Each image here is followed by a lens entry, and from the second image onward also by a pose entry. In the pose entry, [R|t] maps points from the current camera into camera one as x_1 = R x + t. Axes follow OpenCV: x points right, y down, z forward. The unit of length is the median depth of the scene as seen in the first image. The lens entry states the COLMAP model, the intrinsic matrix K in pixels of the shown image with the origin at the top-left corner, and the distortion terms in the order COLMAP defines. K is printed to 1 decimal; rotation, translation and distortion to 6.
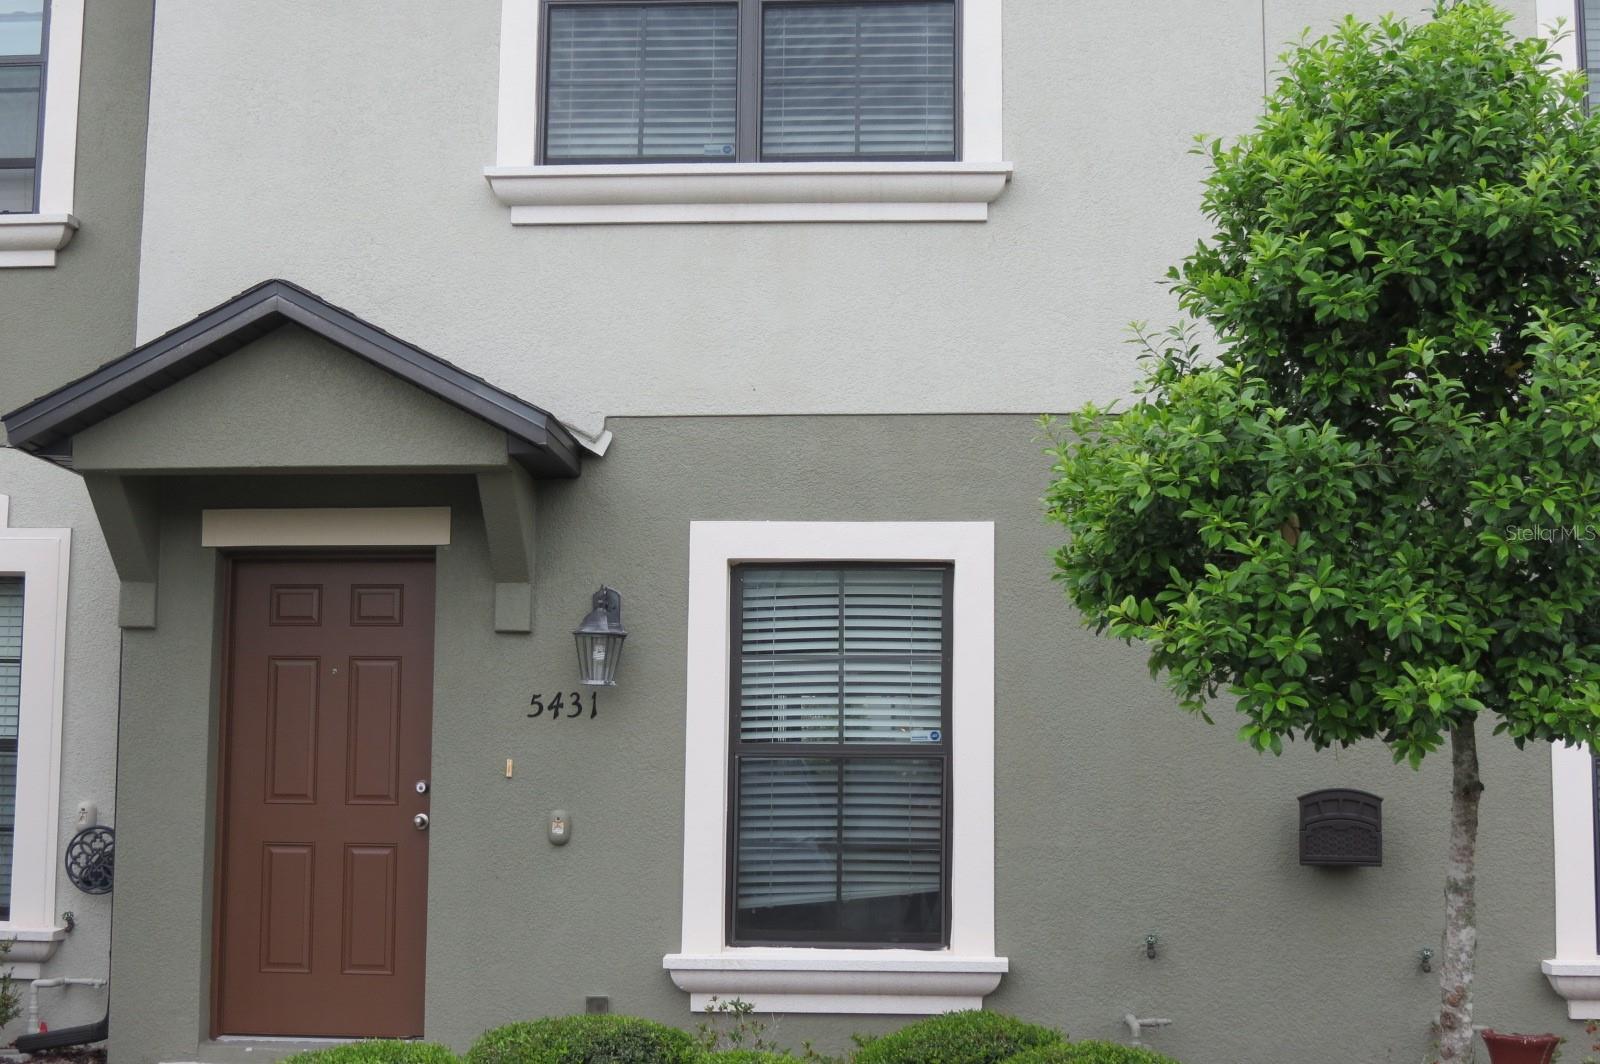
lens RADIAL K [[2144.9, 0, 801.1], [0, 2144.9, 531.1], [0, 0, 1]] dist [-0.066257, 0.000000]
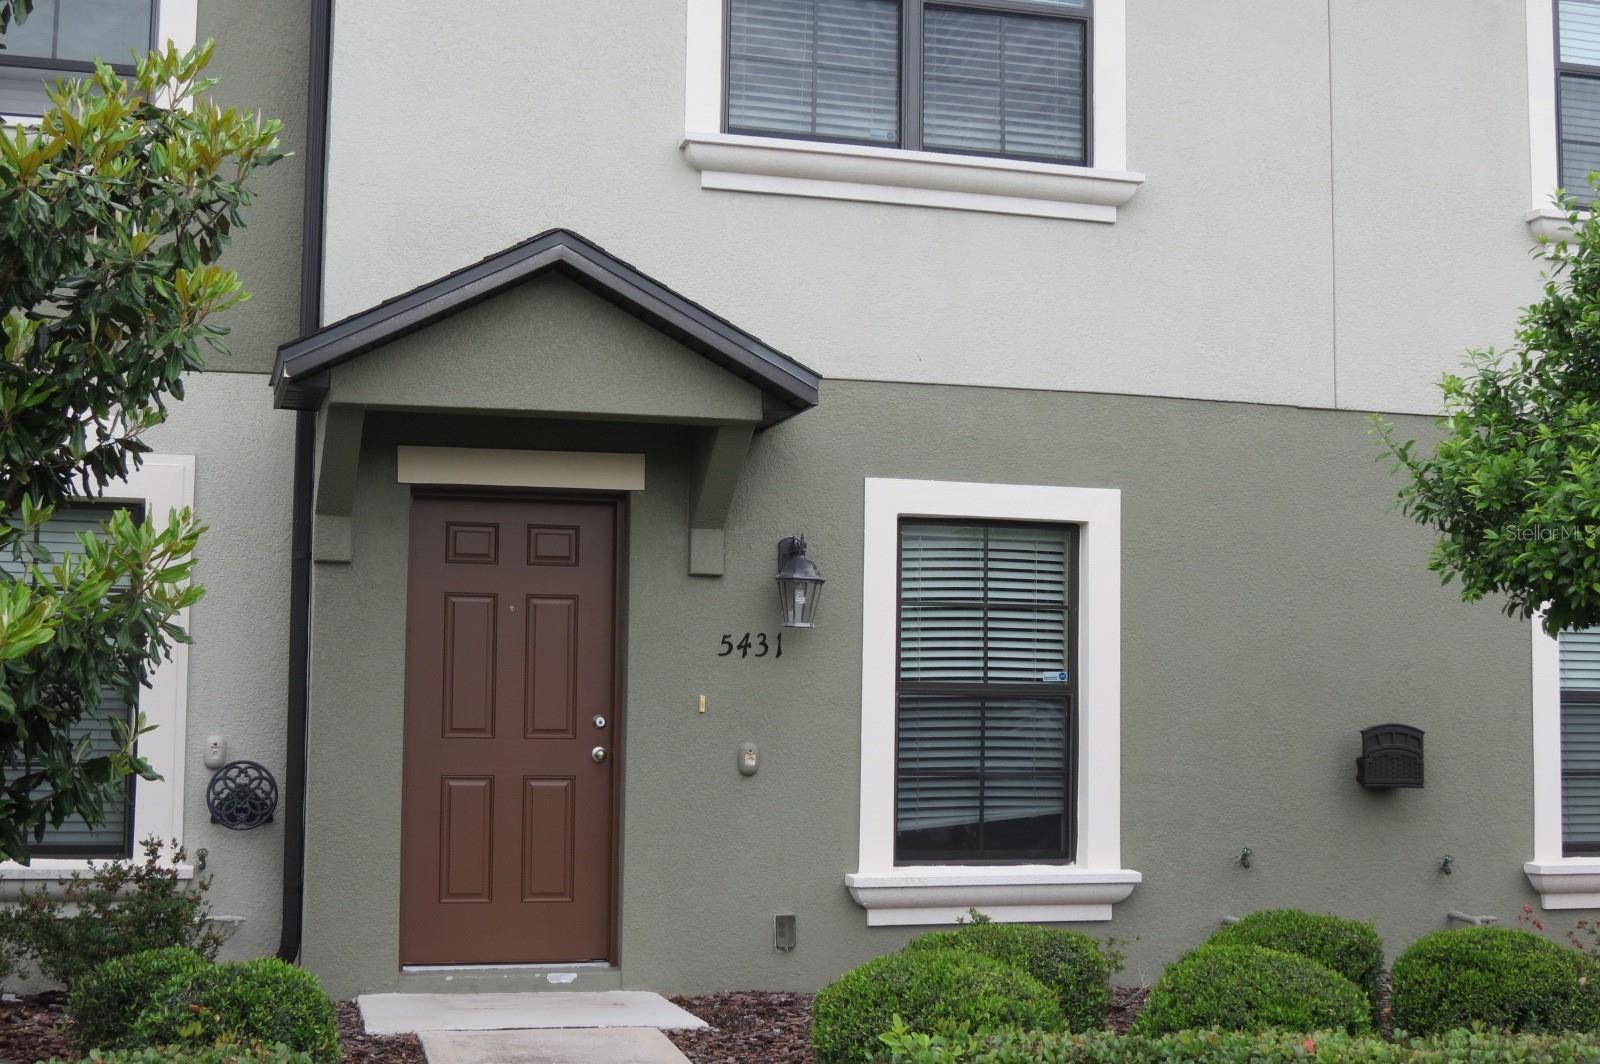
lens RADIAL K [[2144.9, 0, 789.5], [0, 2144.9, 532.9], [0, 0, 1]] dist [-0.066257, 0.000000]
pose [[0.939039, 0.031705, 0.342345, -0.460465], [-0.042713, 0.998783, 0.024663, -0.001819], [-0.341146, -0.037782, 0.939251, -0.009295]]
